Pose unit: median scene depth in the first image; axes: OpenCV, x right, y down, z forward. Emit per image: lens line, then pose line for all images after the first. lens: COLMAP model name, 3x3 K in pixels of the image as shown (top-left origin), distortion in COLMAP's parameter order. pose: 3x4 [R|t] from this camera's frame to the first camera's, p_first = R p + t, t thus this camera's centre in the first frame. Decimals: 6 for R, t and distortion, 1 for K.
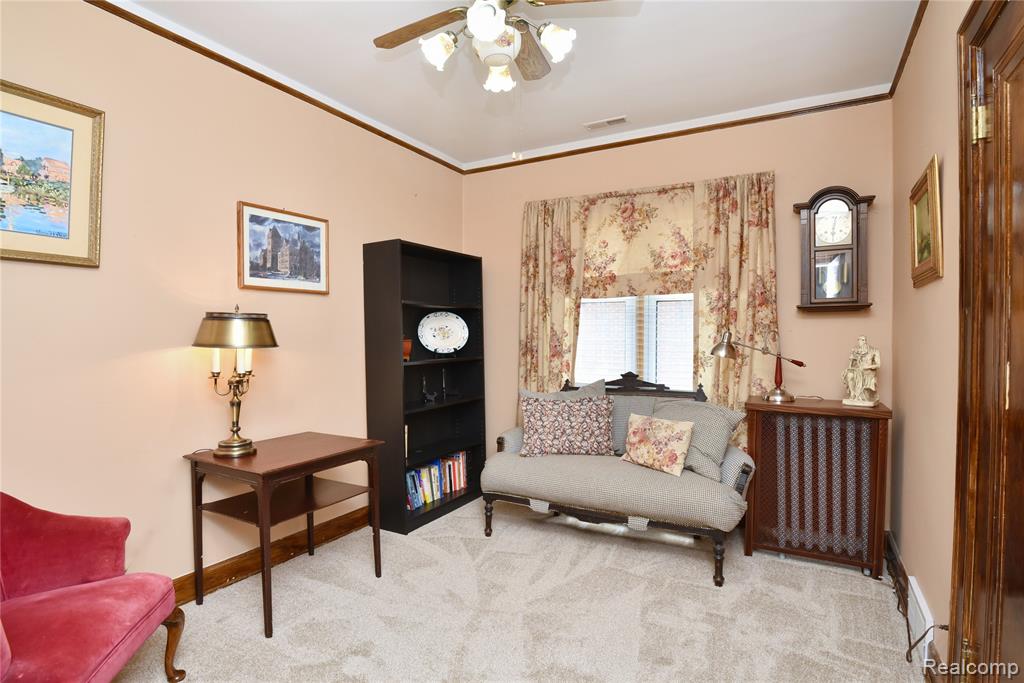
lens RADIAL K [[516.3, 0, 506.3], [0, 516.3, 342.2], [0, 0, 1]] dist [-0.023362, -0.004467]
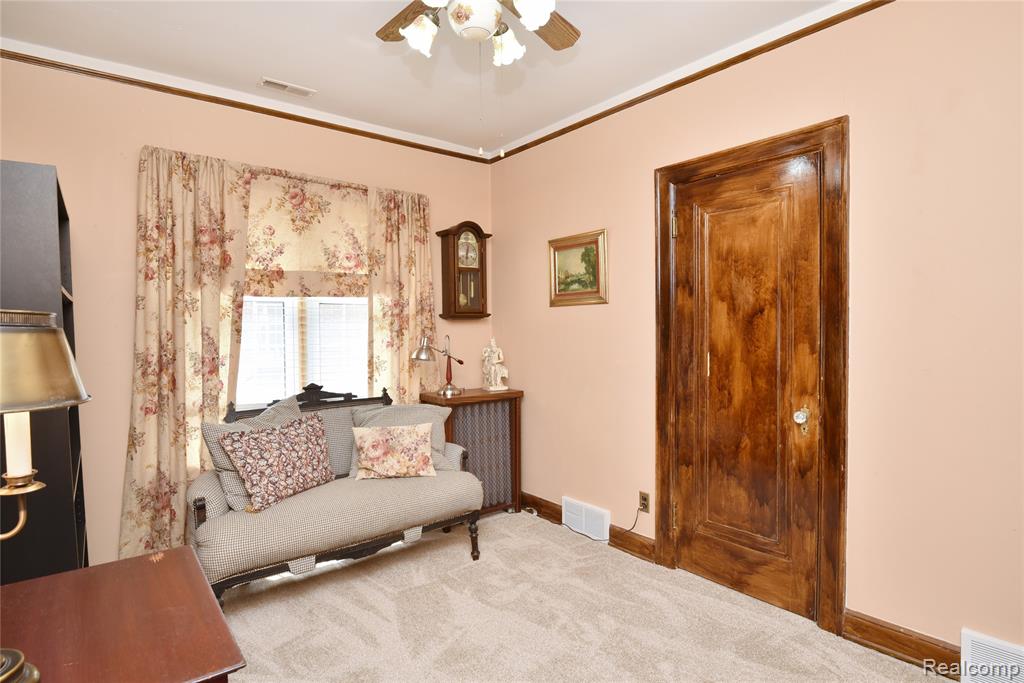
lens RADIAL K [[549.8, 0, 506.6], [0, 549.8, 336.0], [0, 0, 1]] dist [-0.024147, -0.002813]
pose [[0.358238, -0.016382, 0.933487, -0.529265], [0.019147, 0.999765, 0.010197, -0.027190], [-0.933434, 0.014221, 0.358467, 0.370364]]
